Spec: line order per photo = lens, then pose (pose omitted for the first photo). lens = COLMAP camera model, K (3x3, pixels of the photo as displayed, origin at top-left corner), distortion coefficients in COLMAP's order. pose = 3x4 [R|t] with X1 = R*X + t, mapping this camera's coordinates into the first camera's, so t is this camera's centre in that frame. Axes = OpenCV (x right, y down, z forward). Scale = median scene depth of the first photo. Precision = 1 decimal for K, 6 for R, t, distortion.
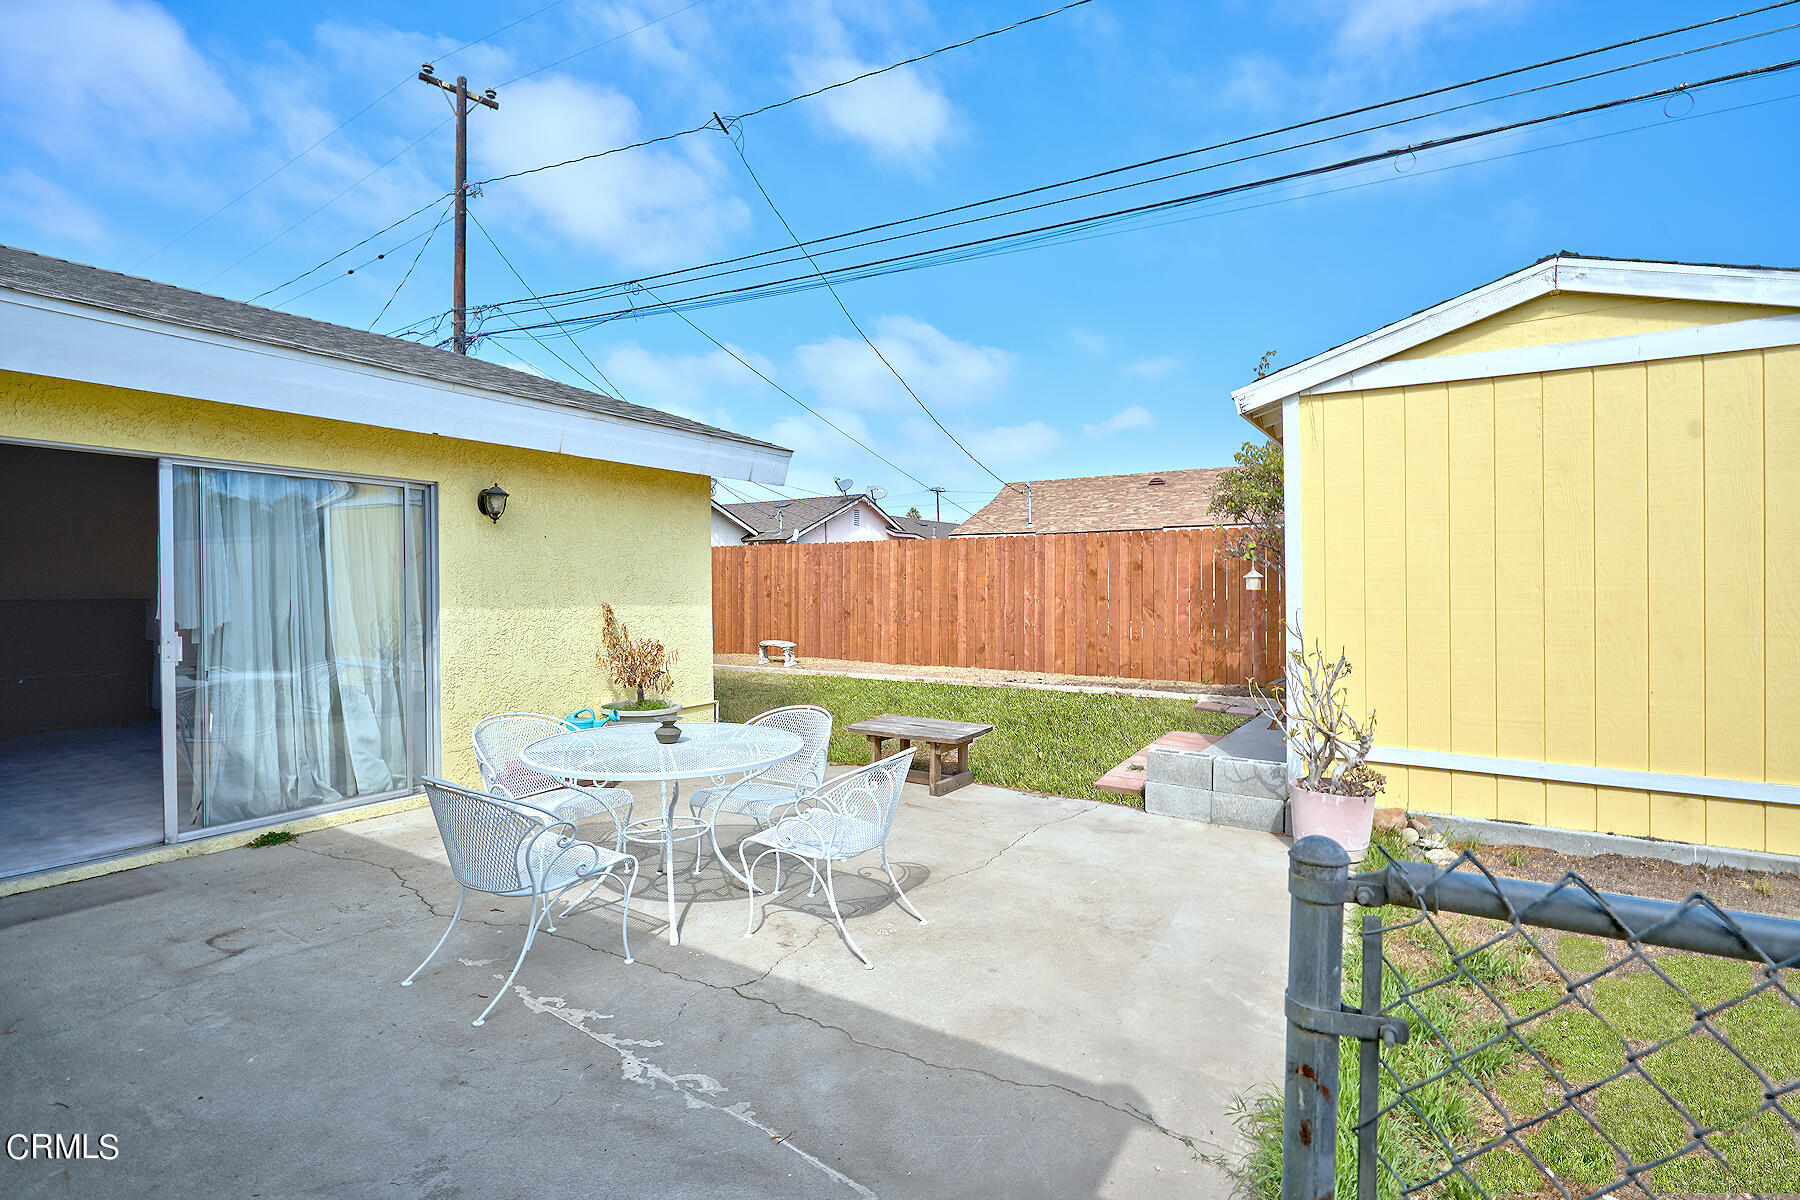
lens RADIAL K [[828.8, 0, 896.1], [0, 828.8, 594.5], [0, 0, 1]] dist [-0.000514, -0.000231]
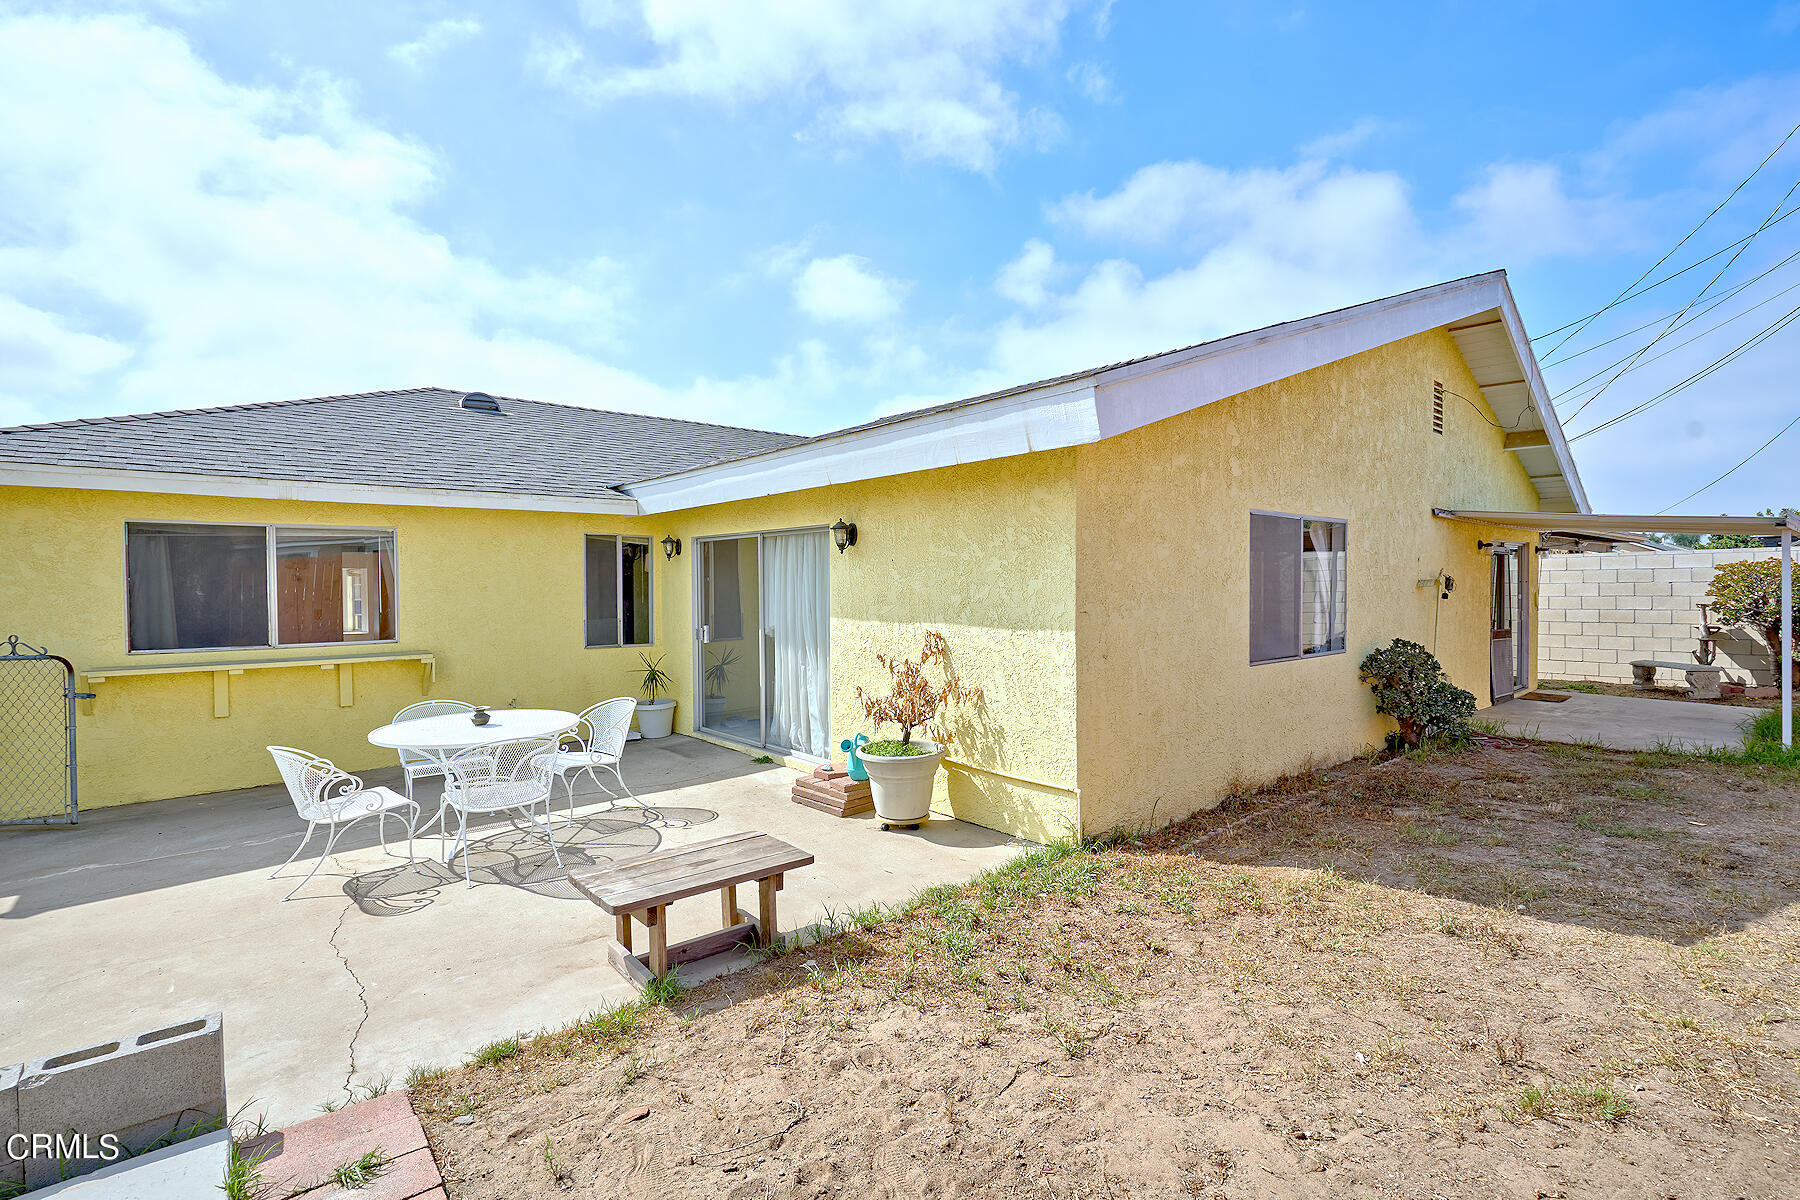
lens RADIAL K [[828.8, 0, 902.3], [0, 828.8, 594.8], [0, 0, 1]] dist [-0.000514, -0.000231]
pose [[-0.285626, 0.018703, -0.958159, 0.319422], [-0.001570, 0.999799, 0.019984, -0.027735], [0.958340, 0.007212, -0.285539, 0.754212]]
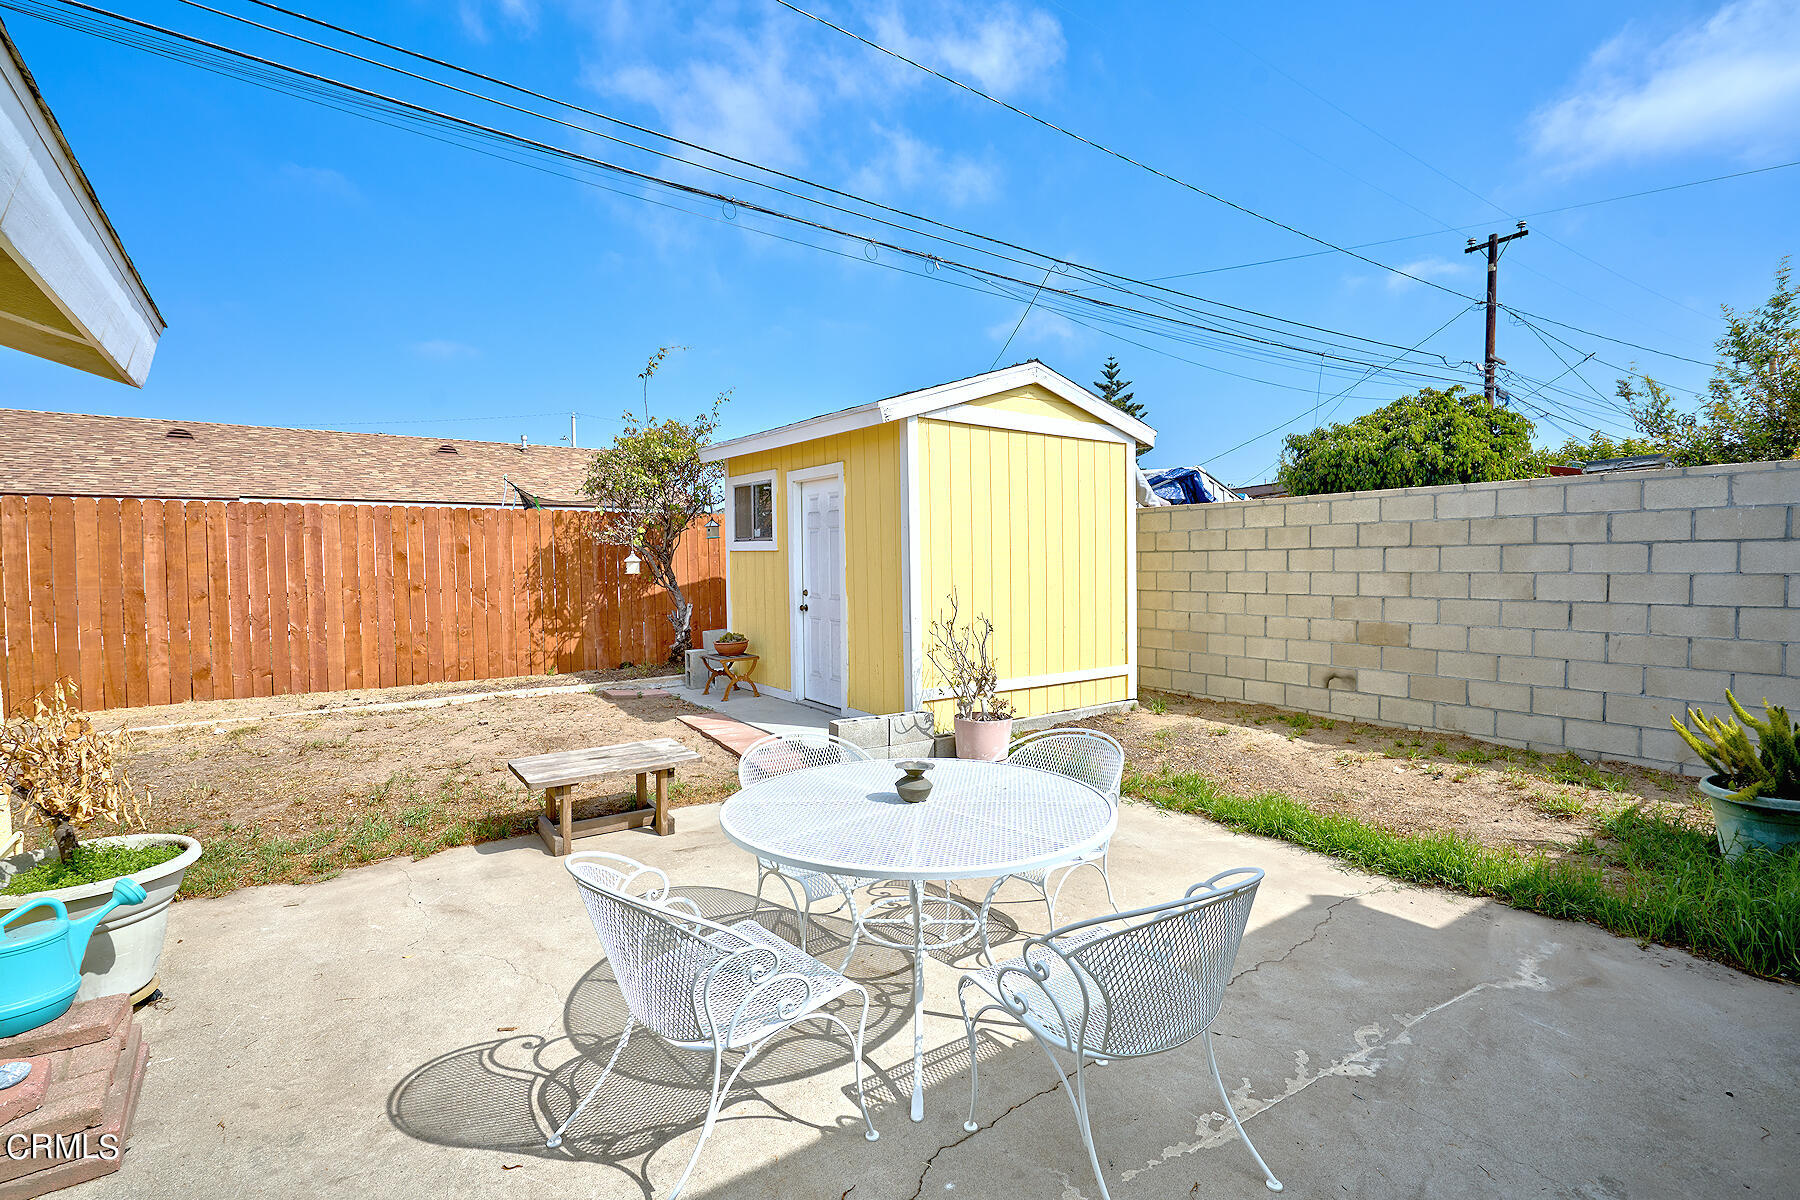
lens RADIAL K [[828.8, 0, 902.5], [0, 828.8, 586.5], [0, 0, 1]] dist [-0.000514, -0.000231]
pose [[0.365930, -0.031045, 0.930124, -0.329418], [0.021729, 0.999456, 0.024810, -0.006462], [-0.930389, 0.011132, 0.366406, 0.267219]]
